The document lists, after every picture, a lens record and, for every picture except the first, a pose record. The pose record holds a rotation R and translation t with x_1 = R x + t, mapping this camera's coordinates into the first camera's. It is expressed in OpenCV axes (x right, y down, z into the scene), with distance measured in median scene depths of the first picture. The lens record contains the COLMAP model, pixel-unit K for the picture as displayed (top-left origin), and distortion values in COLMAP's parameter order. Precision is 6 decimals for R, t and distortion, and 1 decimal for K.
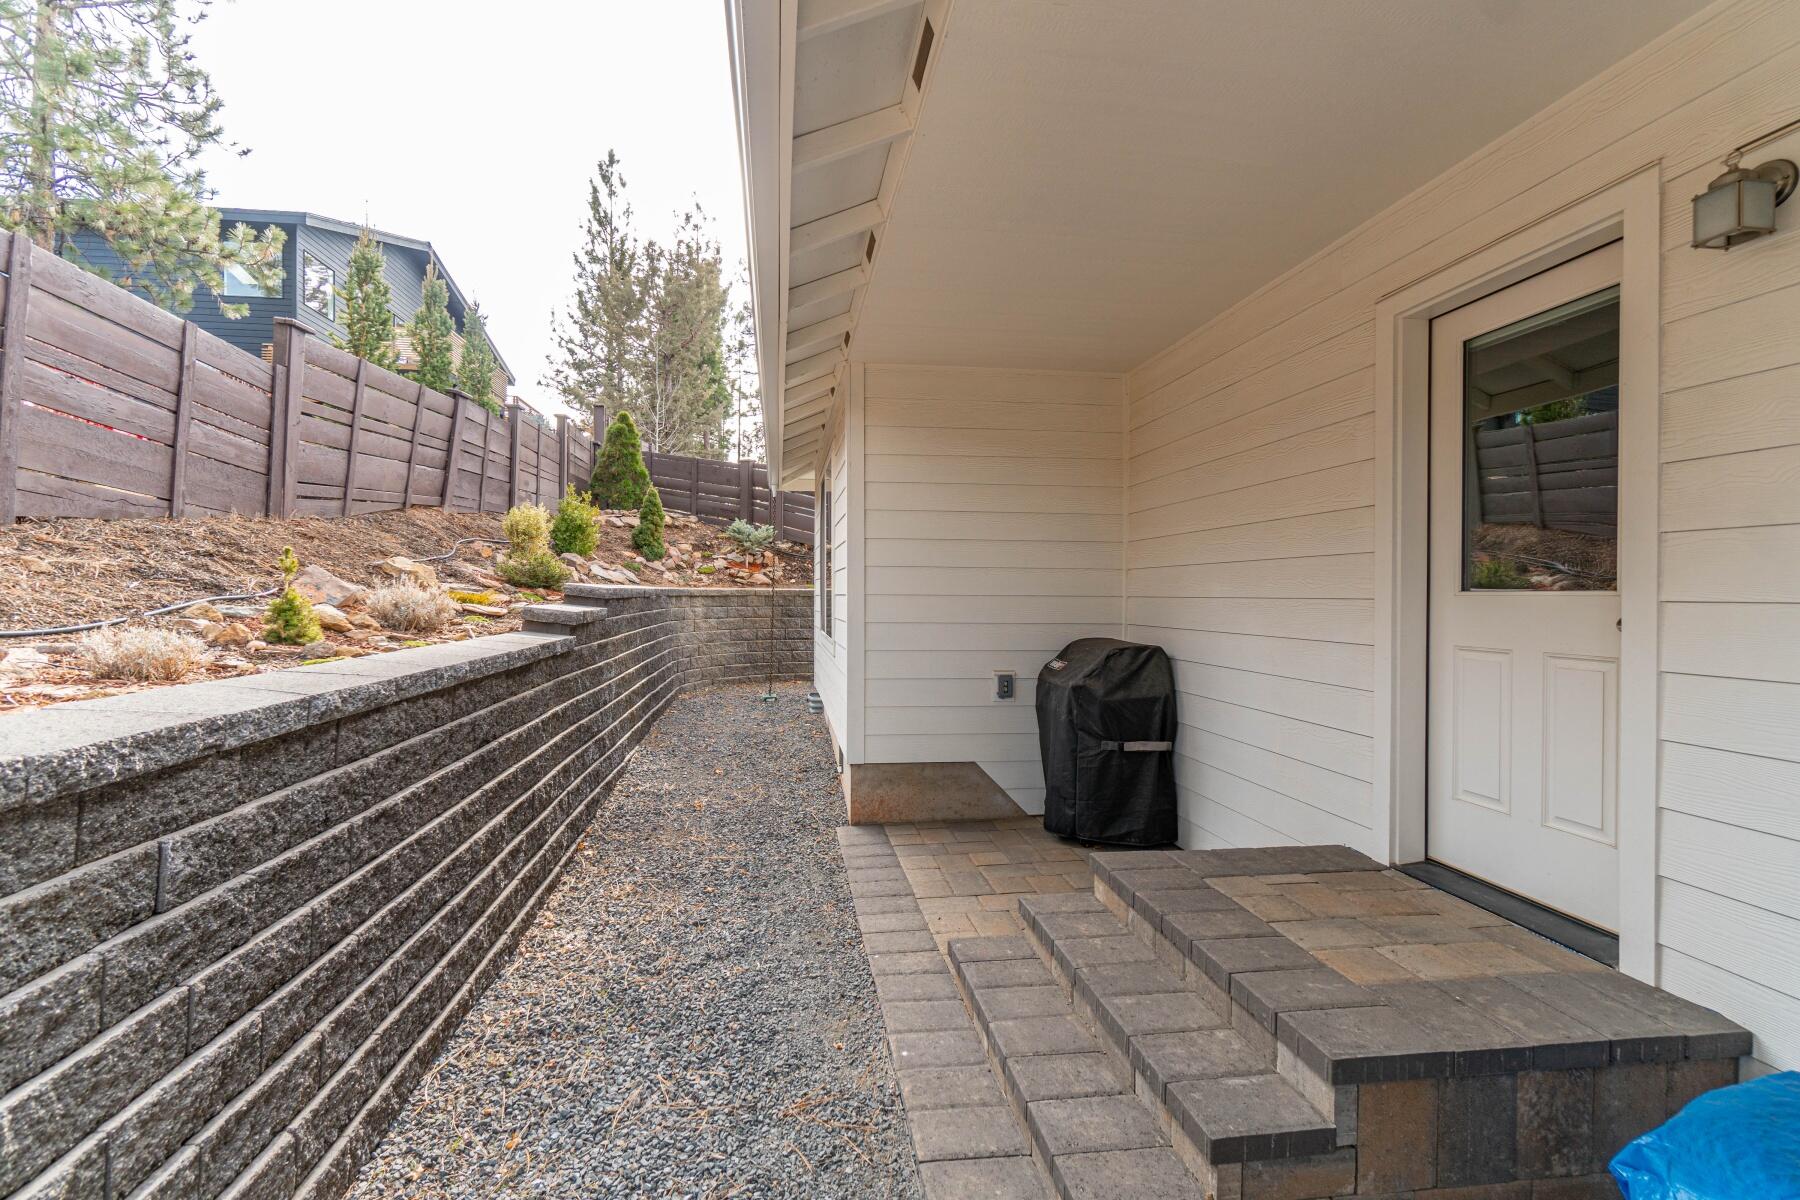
lens RADIAL K [[798.1, 0, 900.0], [0, 798.1, 600.0], [0, 0, 1]] dist [-0.000192, 0.000013]
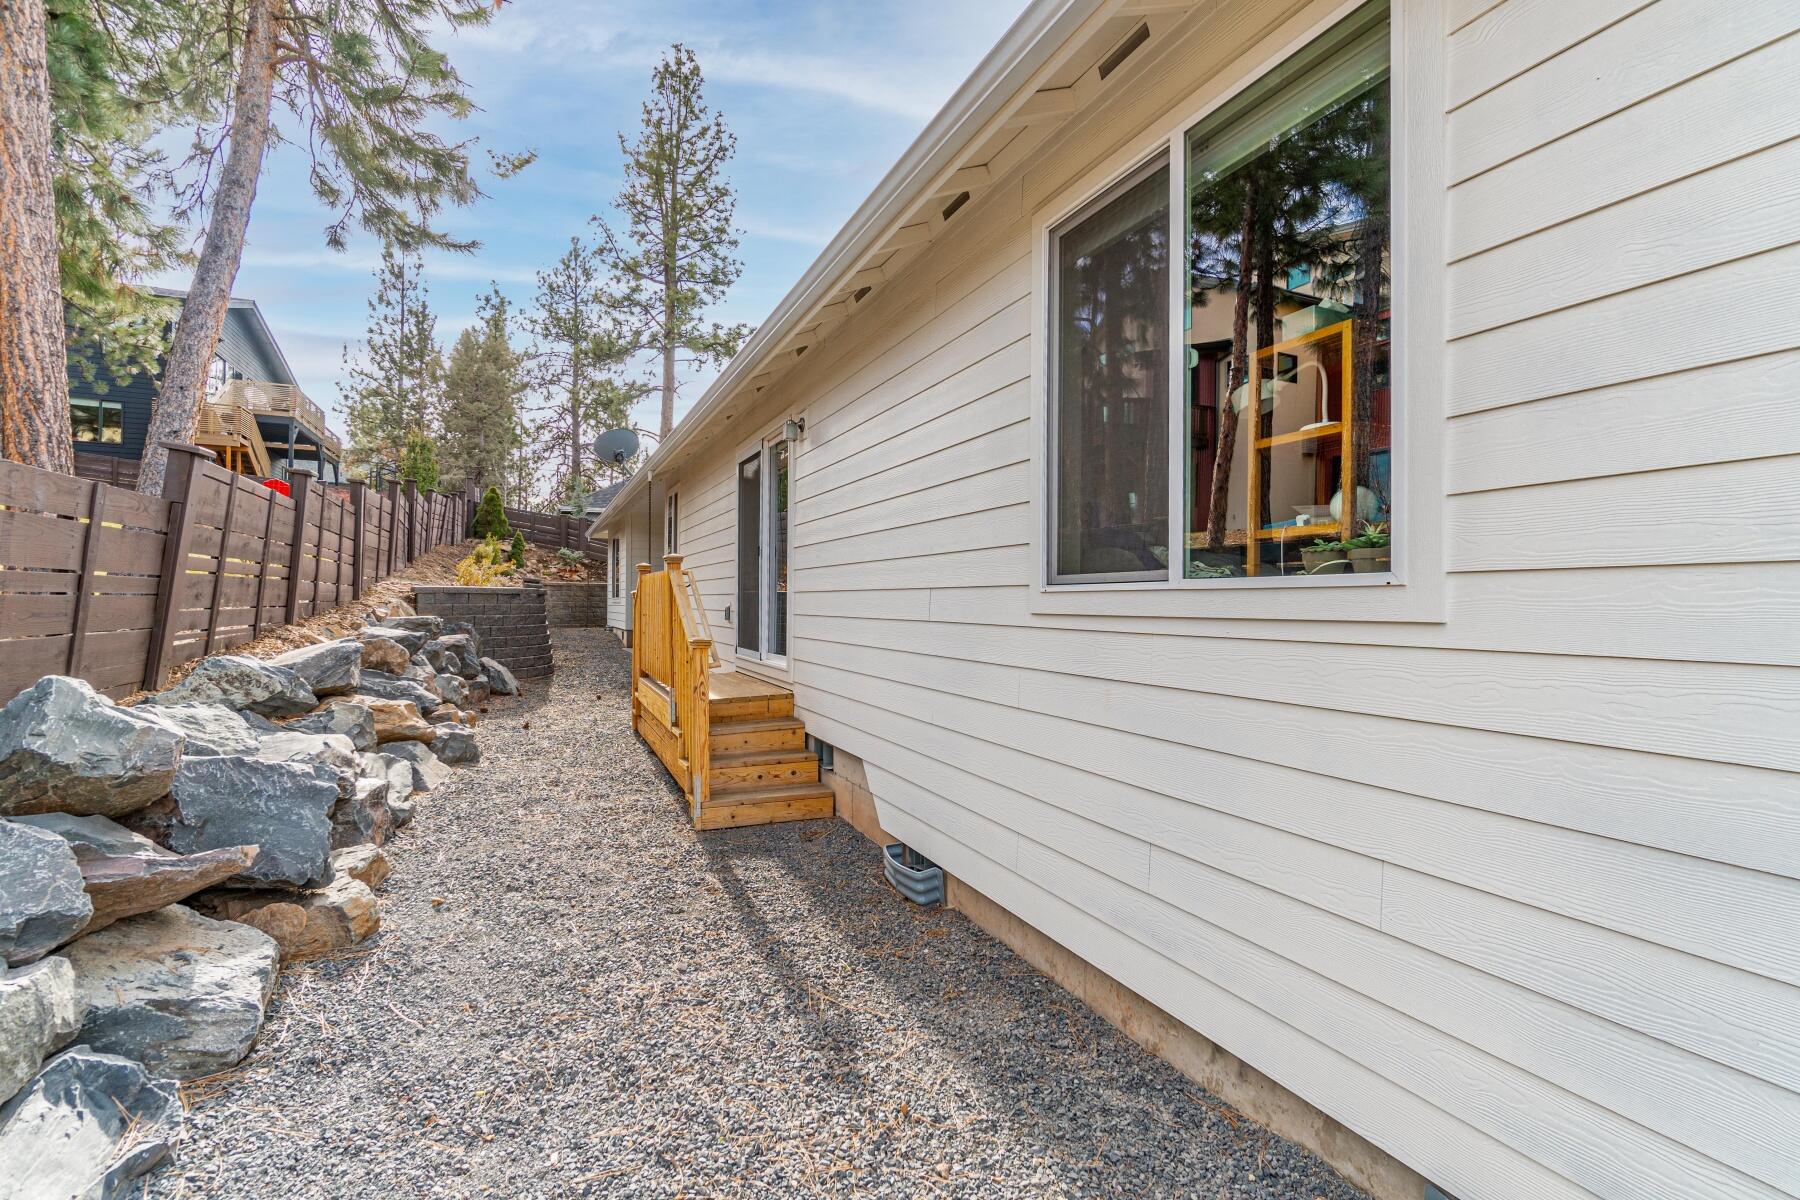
lens RADIAL K [[798.1, 0, 900.0], [0, 798.1, 600.0], [0, 0, 1]] dist [-0.000192, 0.000013]
pose [[0.960875, 0.003530, 0.276959, 0.048969], [-0.001020, 0.999957, -0.009208, 0.043940], [-0.276980, 0.008566, 0.960837, -1.090947]]
